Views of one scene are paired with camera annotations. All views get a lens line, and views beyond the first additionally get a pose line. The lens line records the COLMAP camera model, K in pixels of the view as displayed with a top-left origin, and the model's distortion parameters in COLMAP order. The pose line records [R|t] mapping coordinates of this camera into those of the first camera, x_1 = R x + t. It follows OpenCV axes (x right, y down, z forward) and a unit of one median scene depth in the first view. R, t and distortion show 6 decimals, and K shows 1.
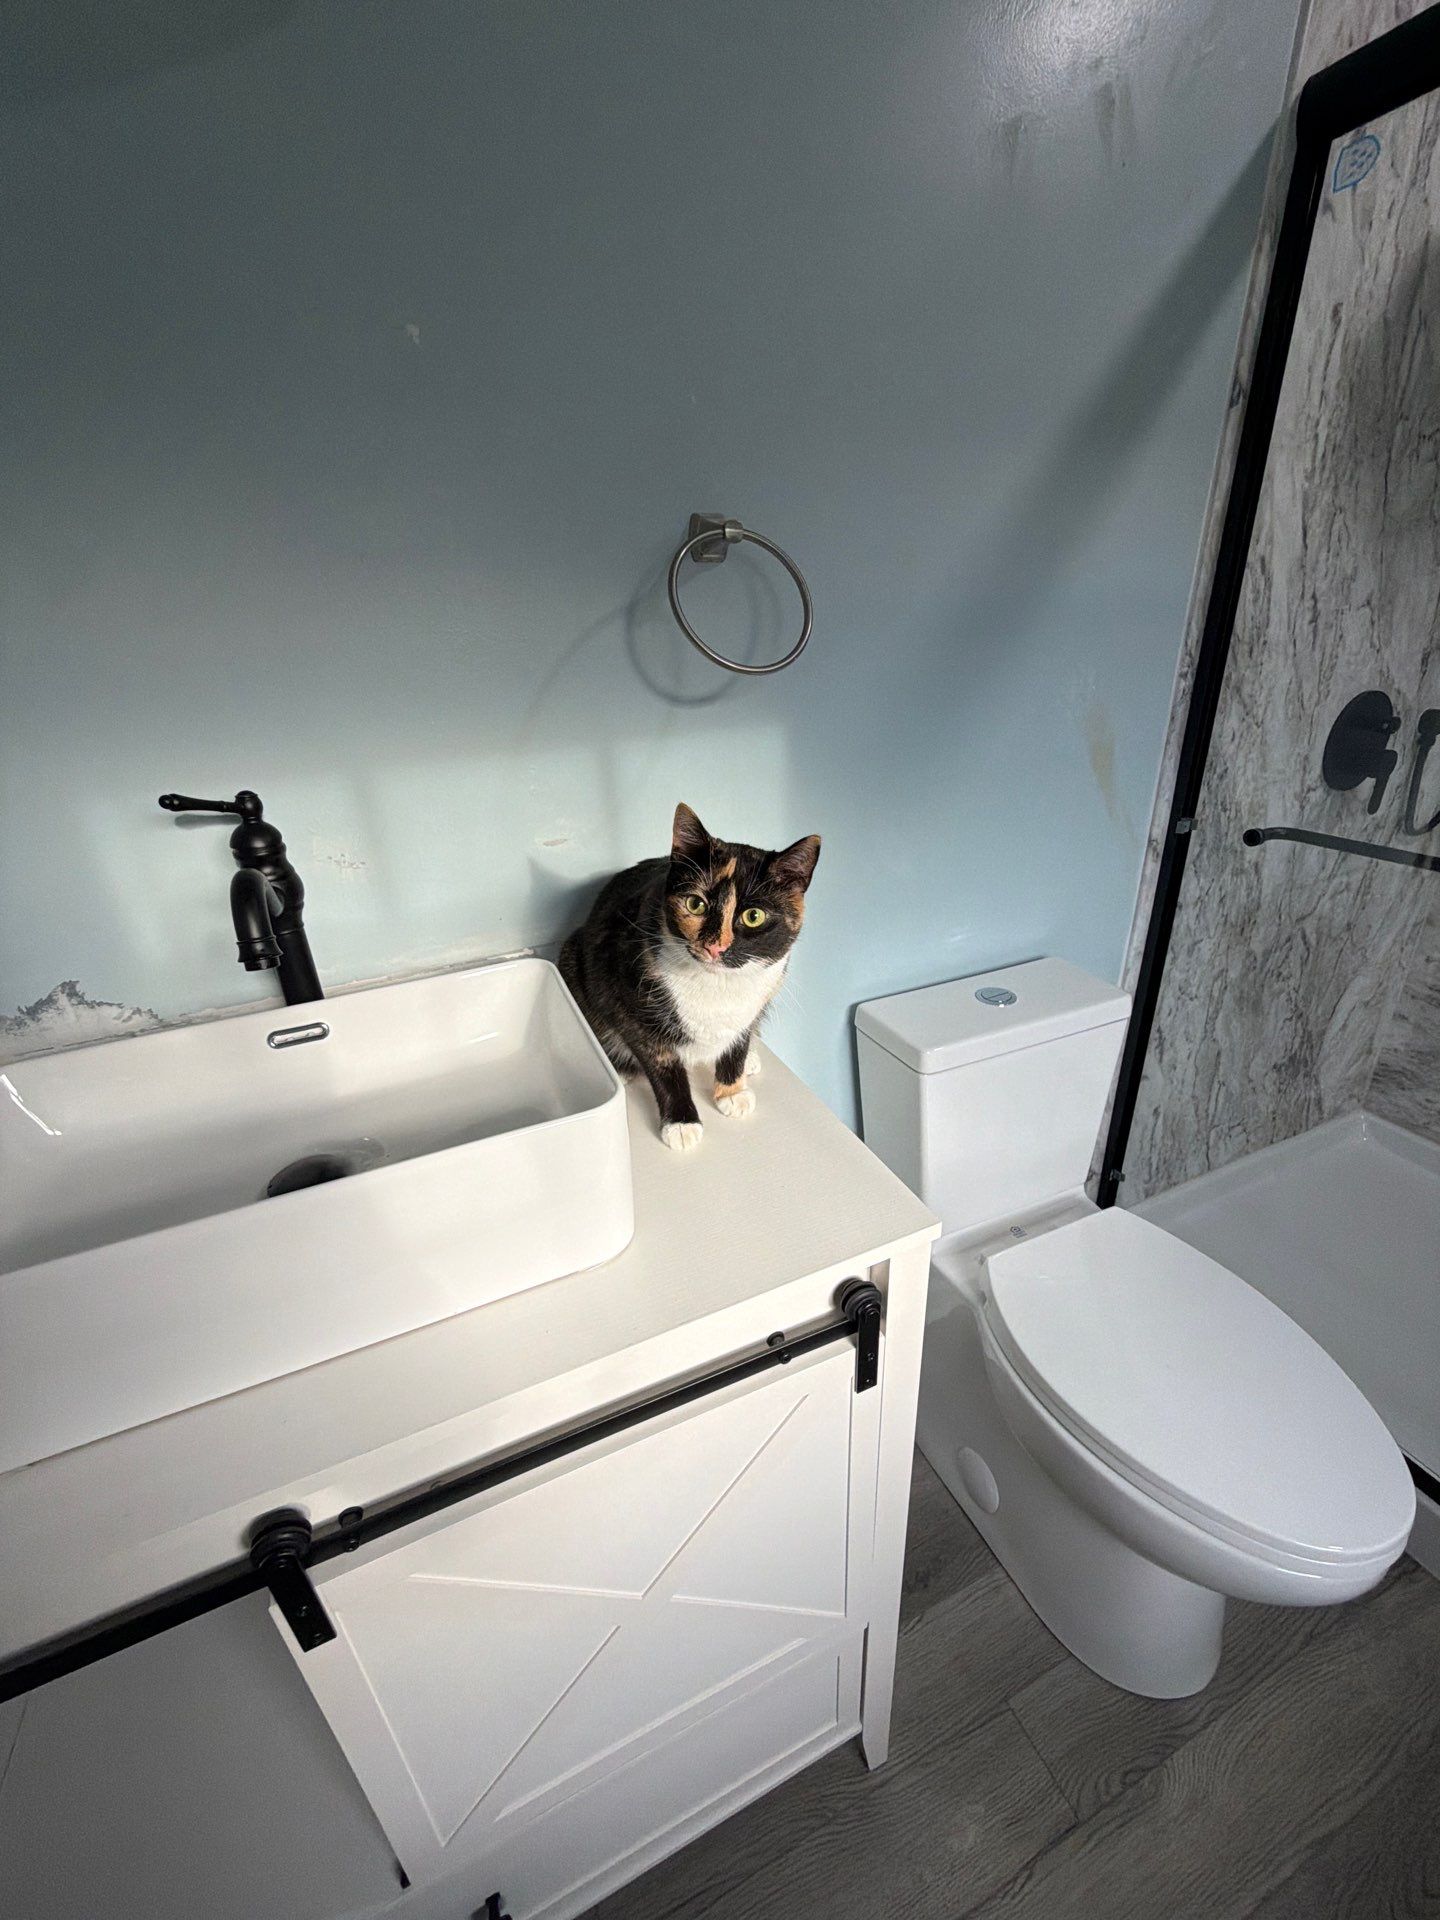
lens RADIAL K [[765.3, 0, 716.3], [0, 765.3, 957.9], [0, 0, 1]] dist [0.000199, -0.000057]
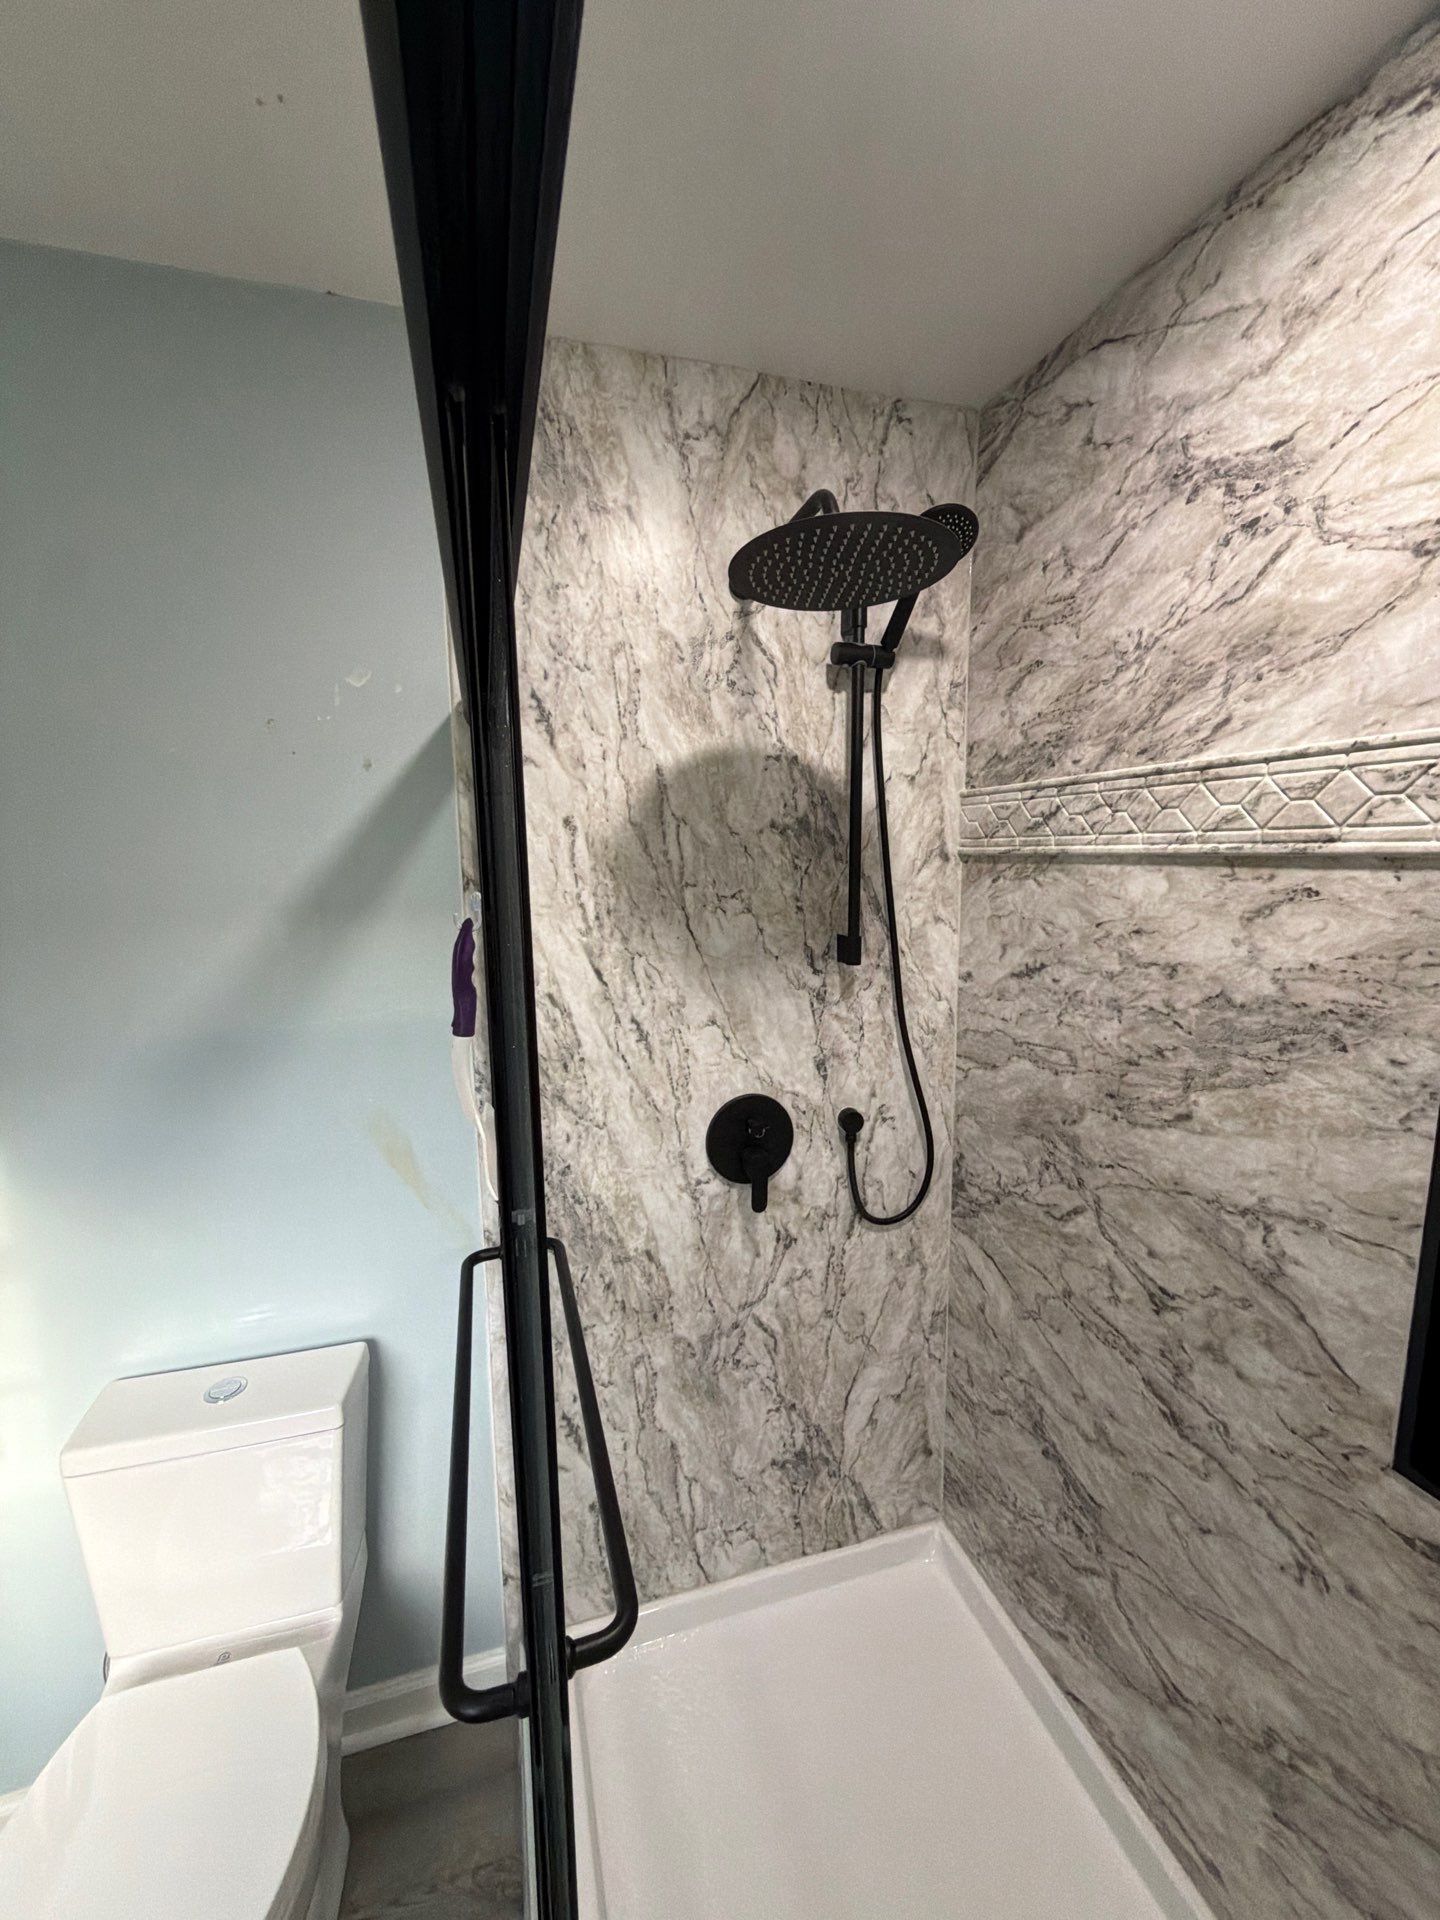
lens RADIAL K [[765.3, 0, 716.3], [0, 765.3, 957.9], [0, 0, 1]] dist [0.000199, -0.000057]
pose [[0.991844, 0.053621, -0.115631, 1.058779], [-0.083503, 0.958763, -0.271664, -0.271962], [0.096296, 0.279104, 0.955420, -0.098713]]
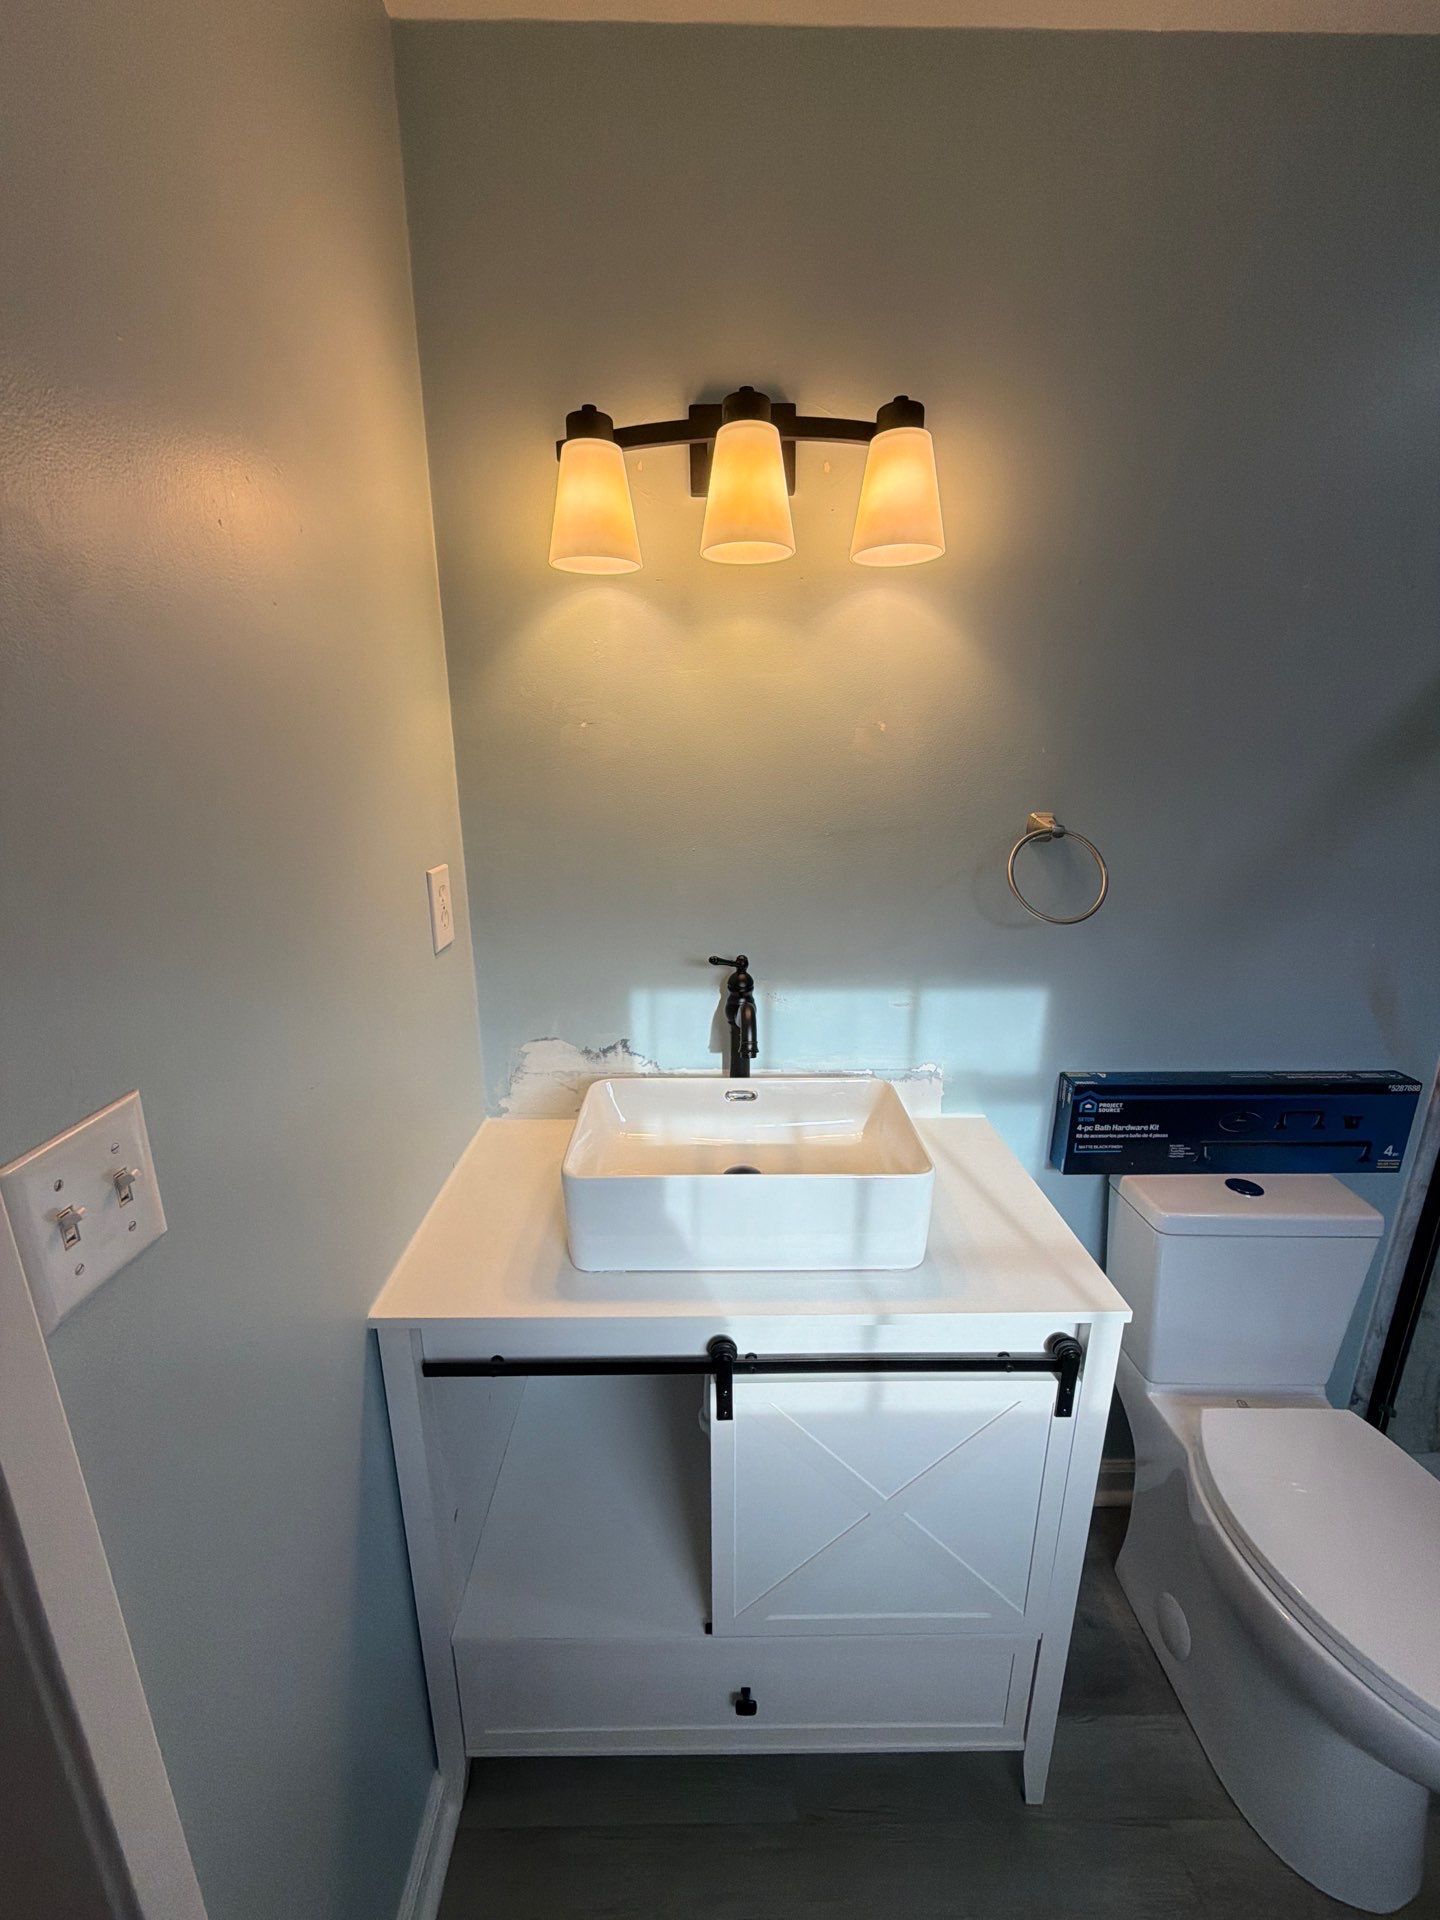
lens RADIAL K [[761.9, 0, 714.4], [0, 761.9, 954.5], [0, 0, 1]] dist [-0.001295, -0.000270]
pose [[0.919958, 0.149985, -0.362190, -0.013277], [-0.201669, 0.973351, -0.109165, -0.006043], [0.336165, 0.173470, 0.925690, -0.400906]]
